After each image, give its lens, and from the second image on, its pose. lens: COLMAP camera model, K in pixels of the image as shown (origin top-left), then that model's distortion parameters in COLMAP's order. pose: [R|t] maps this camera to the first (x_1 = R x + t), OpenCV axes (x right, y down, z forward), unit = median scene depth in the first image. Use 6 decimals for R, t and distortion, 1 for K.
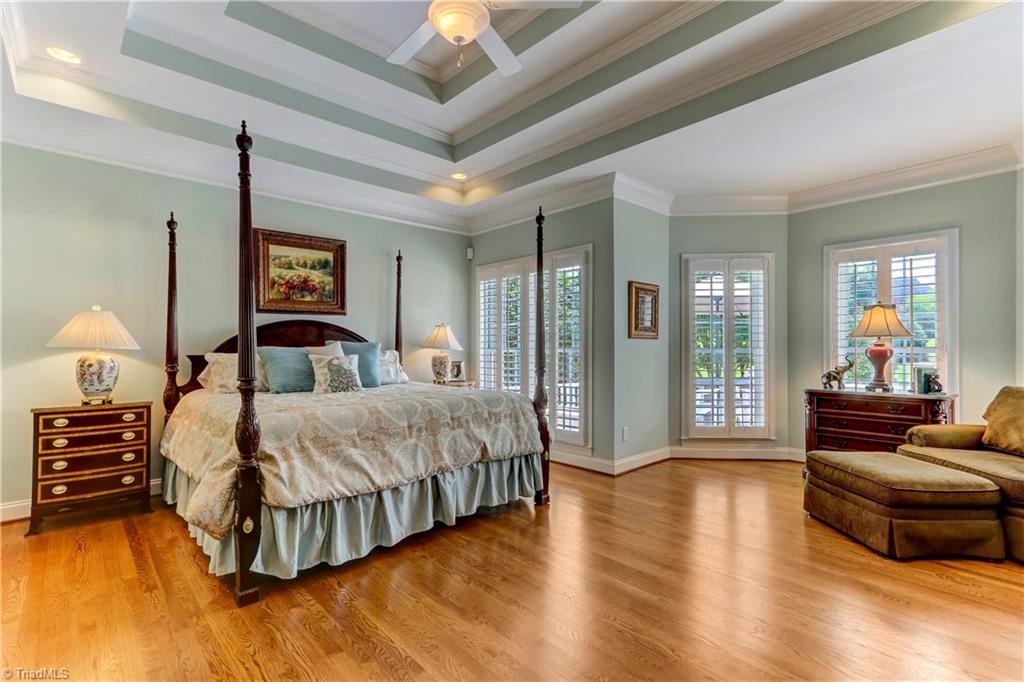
lens RADIAL K [[480.9, 0, 509.3], [0, 480.9, 352.8], [0, 0, 1]] dist [0.003053, 0.000223]
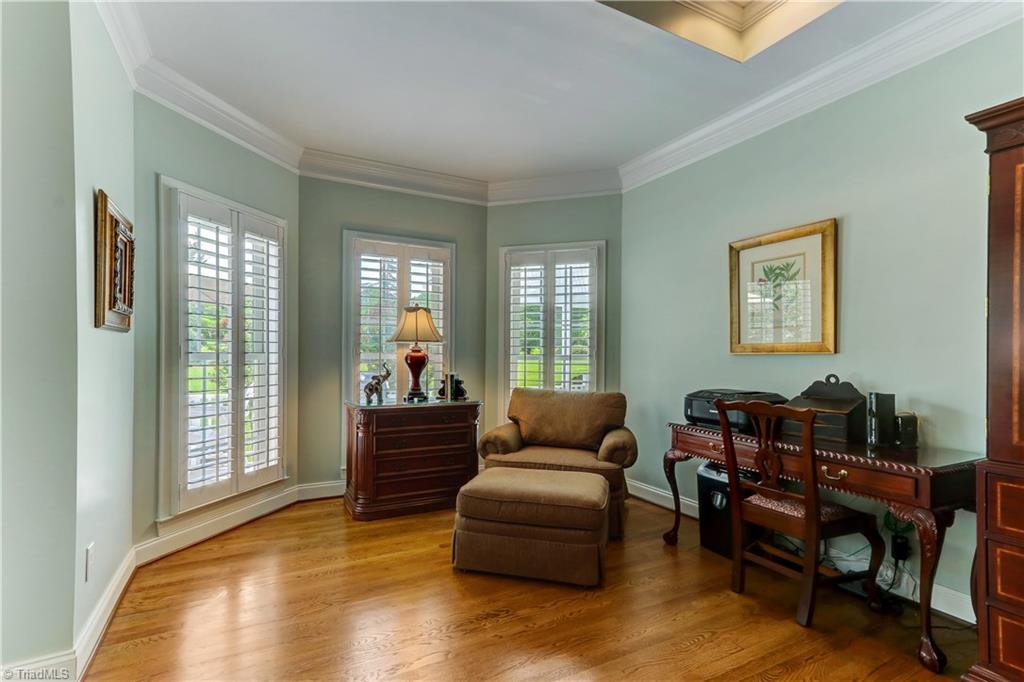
lens RADIAL K [[480.9, 0, 509.3], [0, 480.9, 352.8], [0, 0, 1]] dist [0.003053, 0.000223]
pose [[0.215838, -0.000405, 0.976429, -0.097756], [-0.007275, 0.999971, 0.002023, -0.015010], [-0.976402, -0.007540, 0.215829, 0.622039]]
